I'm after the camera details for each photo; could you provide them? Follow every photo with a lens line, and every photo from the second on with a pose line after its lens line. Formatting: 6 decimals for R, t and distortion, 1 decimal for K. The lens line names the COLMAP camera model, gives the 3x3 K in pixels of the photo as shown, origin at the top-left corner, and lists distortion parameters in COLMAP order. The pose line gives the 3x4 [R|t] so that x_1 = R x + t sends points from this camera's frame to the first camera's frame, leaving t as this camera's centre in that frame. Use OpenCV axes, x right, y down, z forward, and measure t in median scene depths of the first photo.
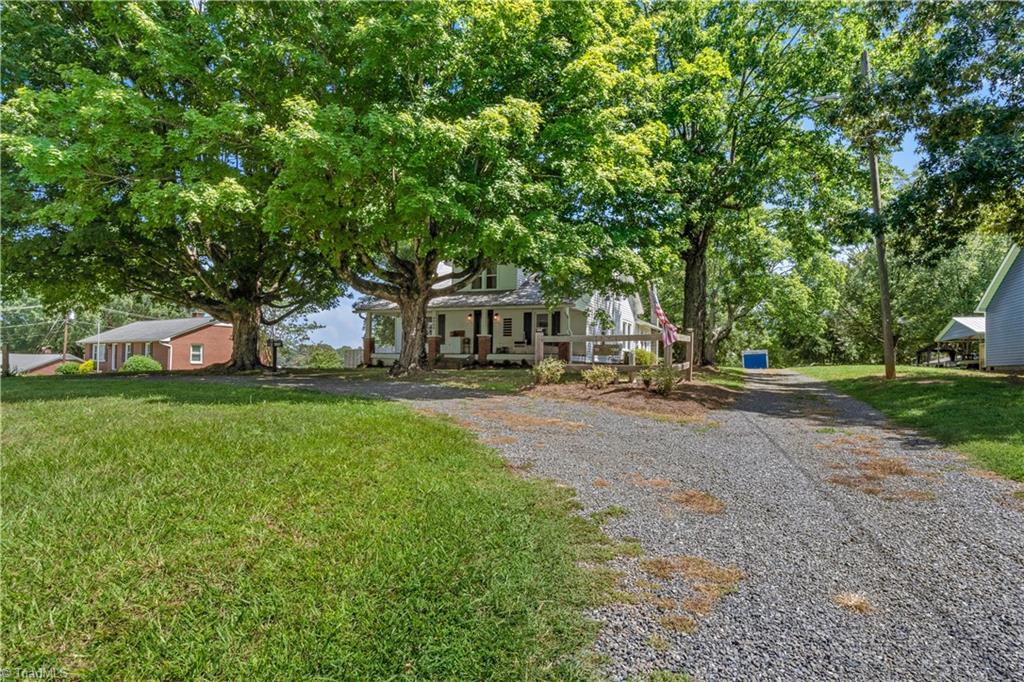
lens RADIAL K [[529.6, 0, 513.9], [0, 529.6, 340.8], [0, 0, 1]] dist [0.000300, 0.000000]
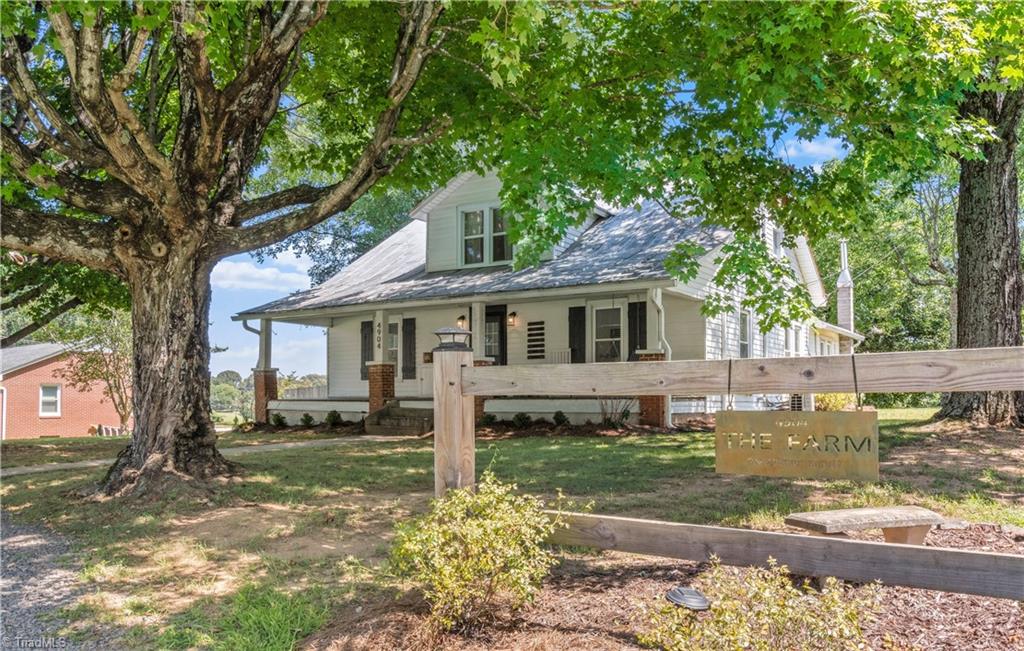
lens RADIAL K [[762.7, 0, 510.8], [0, 762.7, 330.6], [0, 0, 1]] dist [-0.000233, 0.001765]
pose [[0.991828, -0.030203, -0.123953, 0.051369], [0.024803, 0.998685, -0.044877, -0.004018], [0.125146, 0.041436, 0.991273, 0.329240]]
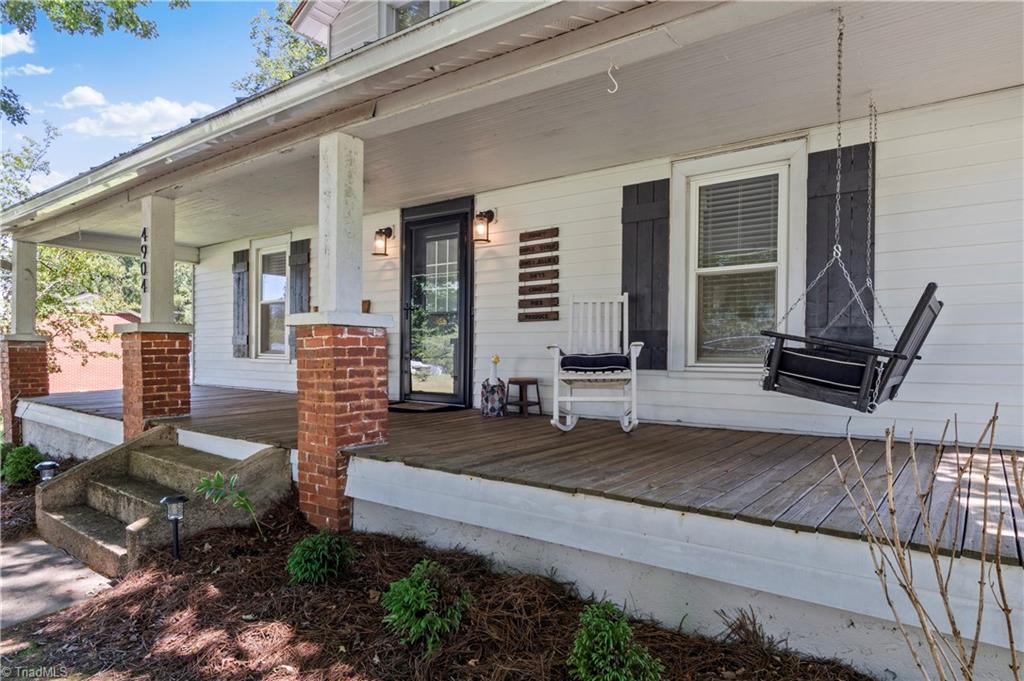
lens RADIAL K [[607.4, 0, 511.0], [0, 607.4, 337.6], [0, 0, 1]] dist [-0.004355, -0.000641]
pose [[0.979244, -0.014527, -0.202166, 0.022703], [0.018893, 0.999628, 0.019680, -0.007599], [0.201805, -0.023091, 0.979154, 0.800026]]
